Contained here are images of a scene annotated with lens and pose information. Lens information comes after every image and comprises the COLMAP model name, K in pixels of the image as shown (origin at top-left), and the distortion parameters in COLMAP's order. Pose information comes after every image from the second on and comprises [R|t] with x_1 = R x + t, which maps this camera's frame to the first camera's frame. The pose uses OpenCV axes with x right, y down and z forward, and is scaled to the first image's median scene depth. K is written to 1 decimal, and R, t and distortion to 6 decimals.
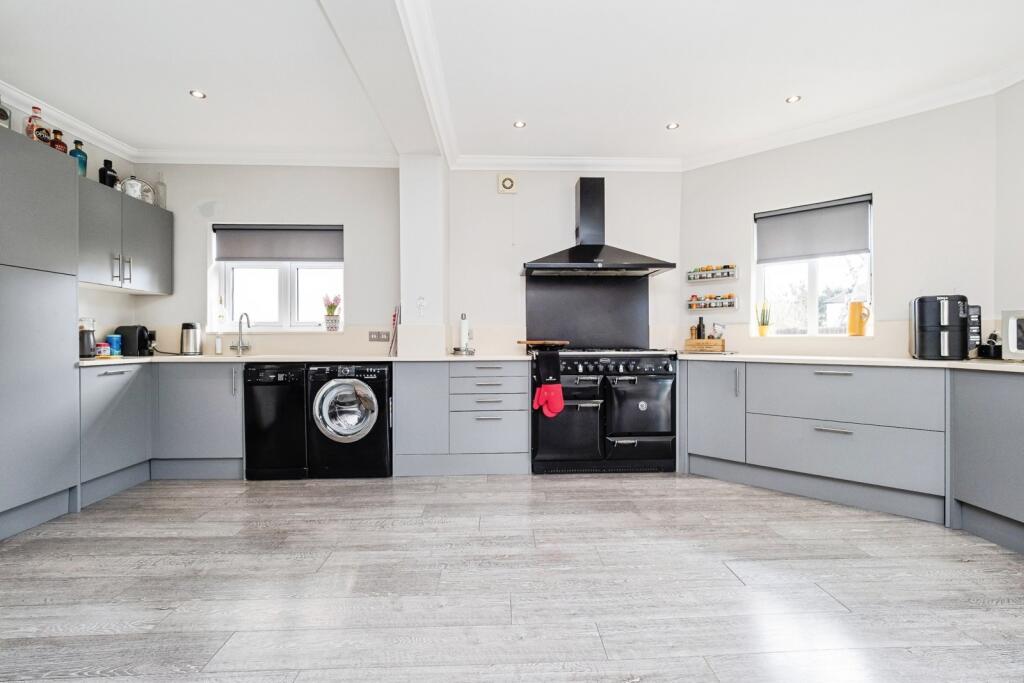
lens RADIAL K [[438.1, 0, 515.1], [0, 438.1, 331.6], [0, 0, 1]] dist [-0.002886, -0.001389]
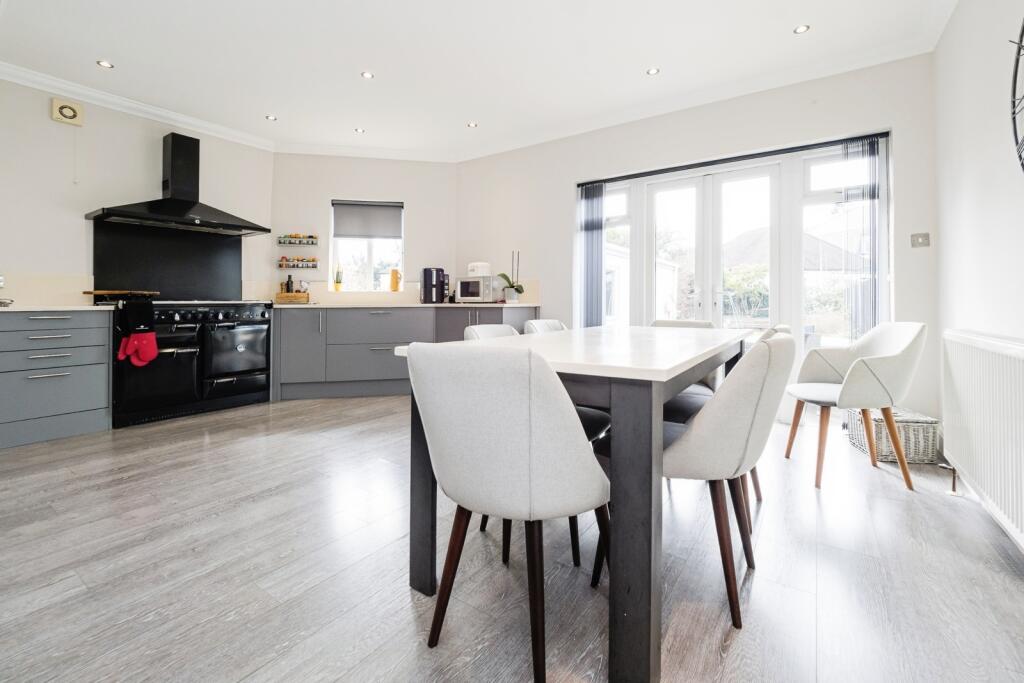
lens RADIAL K [[438.1, 0, 522.2], [0, 438.1, 297.0], [0, 0, 1]] dist [-0.002886, -0.001389]
pose [[0.596063, 0.008496, 0.802893, -0.198844], [-0.006536, 0.999962, -0.005729, 0.036101], [-0.802911, -0.001833, 0.596096, -0.293852]]
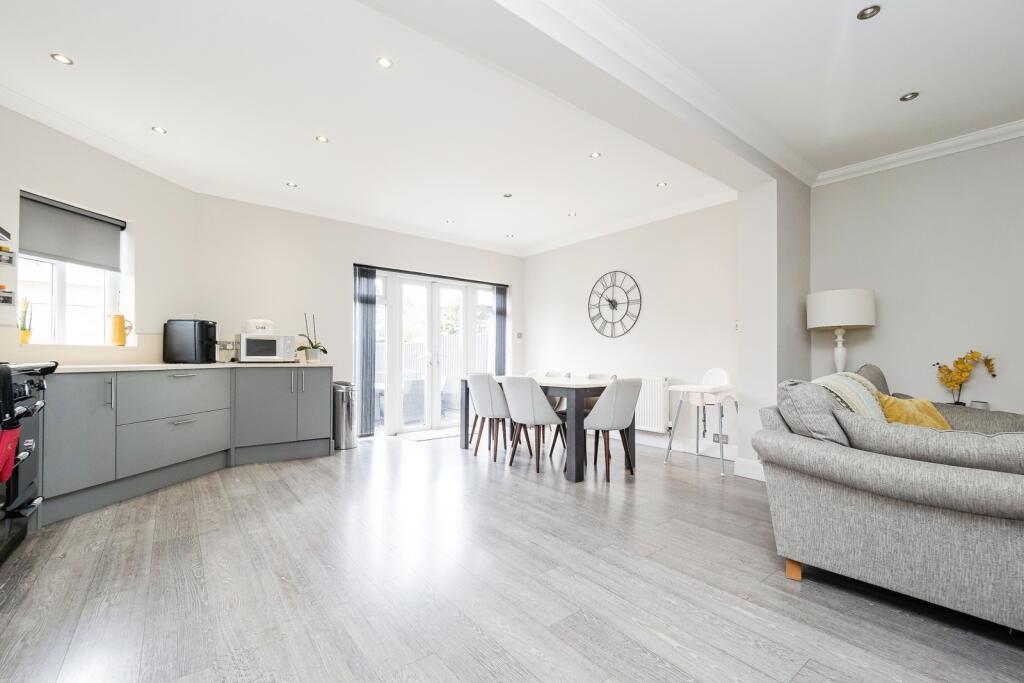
lens RADIAL K [[438.1, 0, 516.7], [0, 438.1, 351.6], [0, 0, 1]] dist [-0.002886, -0.001389]
pose [[-0.581545, 0.008266, 0.813472, -0.689385], [-0.013915, 0.999701, -0.020106, 0.032136], [-0.813395, -0.023012, -0.581256, 0.806891]]
